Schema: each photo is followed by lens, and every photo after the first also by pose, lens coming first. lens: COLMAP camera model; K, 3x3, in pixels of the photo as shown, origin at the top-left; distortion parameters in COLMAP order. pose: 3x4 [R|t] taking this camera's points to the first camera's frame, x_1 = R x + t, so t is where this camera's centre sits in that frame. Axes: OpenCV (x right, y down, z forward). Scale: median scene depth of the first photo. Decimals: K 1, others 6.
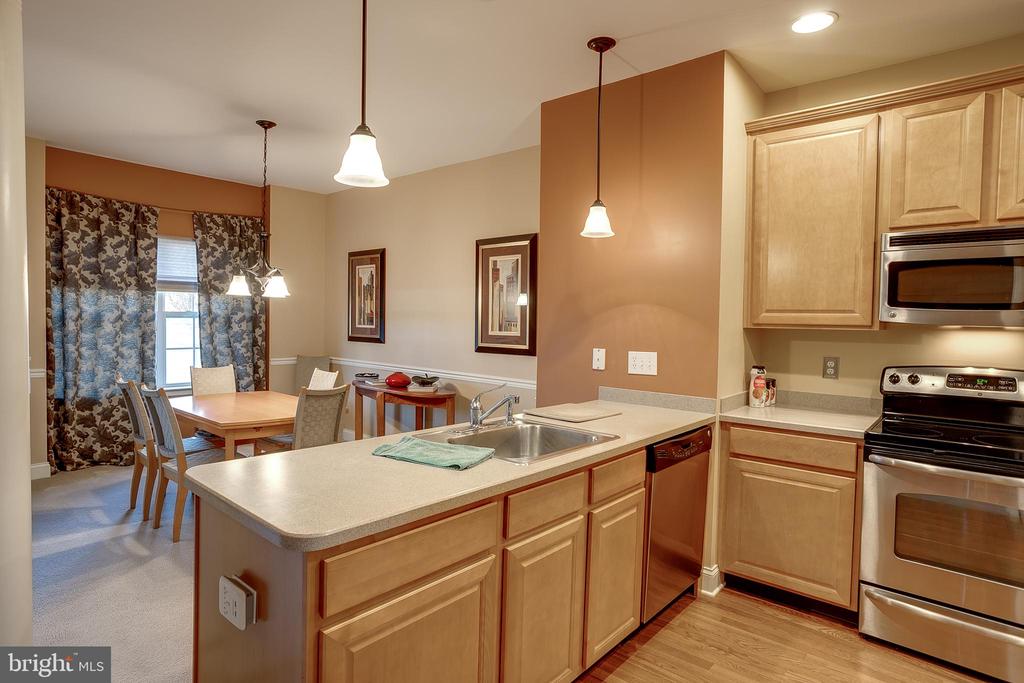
lens RADIAL K [[560.1, 0, 494.8], [0, 560.1, 334.7], [0, 0, 1]] dist [-0.037881, 0.015632]
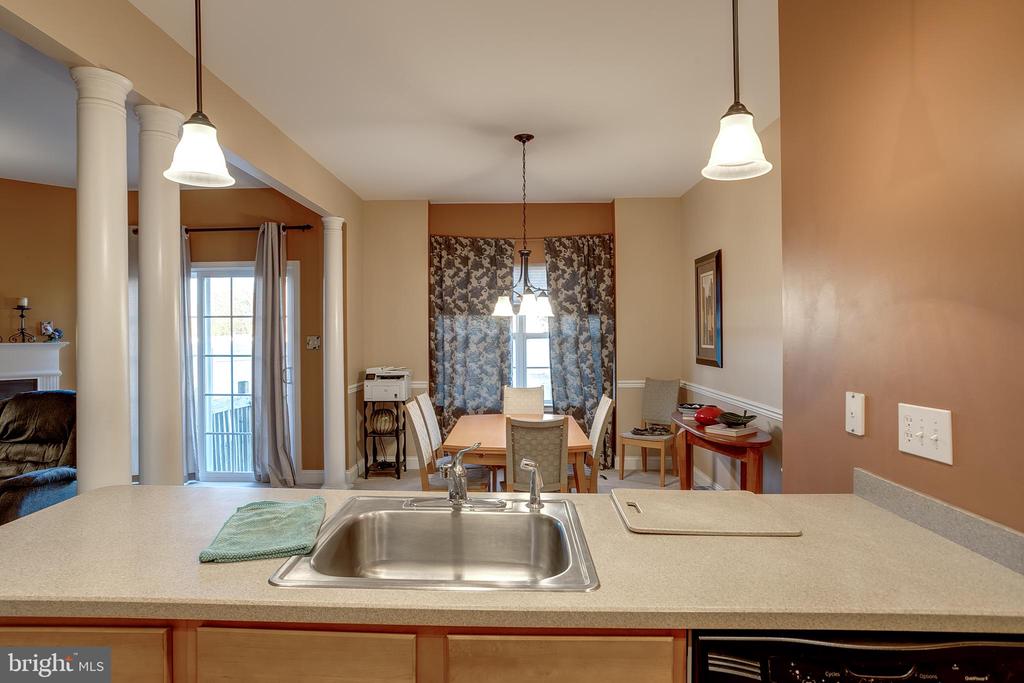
lens RADIAL K [[560.1, 0, 509.4], [0, 560.1, 335.2], [0, 0, 1]] dist [-0.037881, 0.015632]
pose [[0.650016, -0.017440, -0.759721, 0.246870], [-0.006628, 0.999568, -0.028617, -0.007121], [0.759892, 0.023637, 0.649620, 0.295125]]
